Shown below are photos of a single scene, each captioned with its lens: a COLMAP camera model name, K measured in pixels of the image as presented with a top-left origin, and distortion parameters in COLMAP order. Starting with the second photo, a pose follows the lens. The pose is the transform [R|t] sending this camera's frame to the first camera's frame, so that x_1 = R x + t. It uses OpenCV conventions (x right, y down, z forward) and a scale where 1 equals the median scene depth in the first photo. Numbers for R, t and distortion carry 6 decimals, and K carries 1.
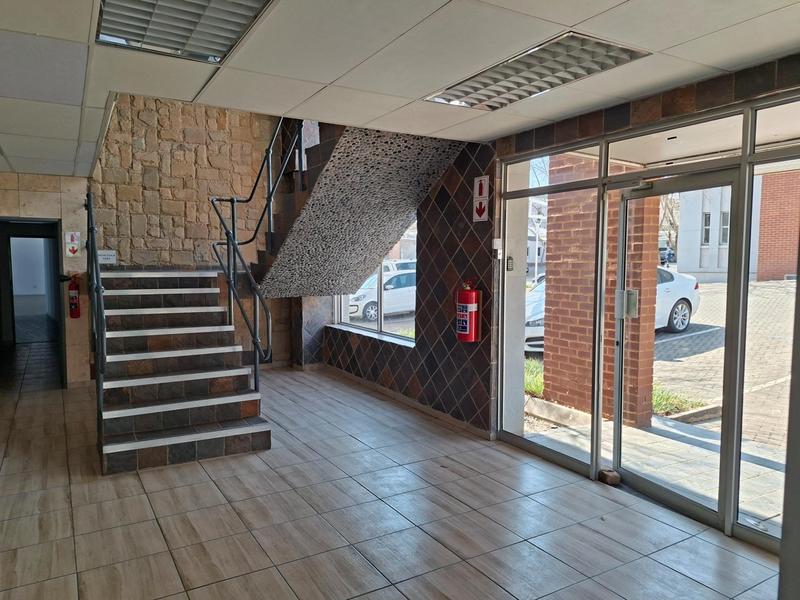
lens RADIAL K [[550.3, 0, 400.0], [0, 550.3, 300.0], [0, 0, 1]] dist [0.038016, -0.003090]
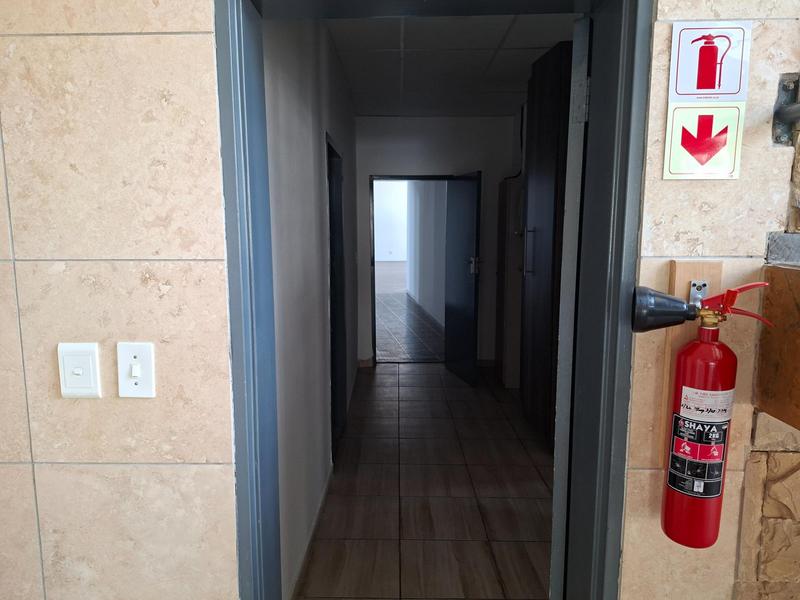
lens RADIAL K [[550.3, 0, 400.0], [0, 550.3, 300.0], [0, 0, 1]] dist [0.038016, -0.003090]
pose [[0.852774, 0.072568, -0.517214, -0.579146], [-0.035505, 0.996064, 0.081212, -0.053006], [0.521071, -0.050892, 0.851994, 0.818402]]
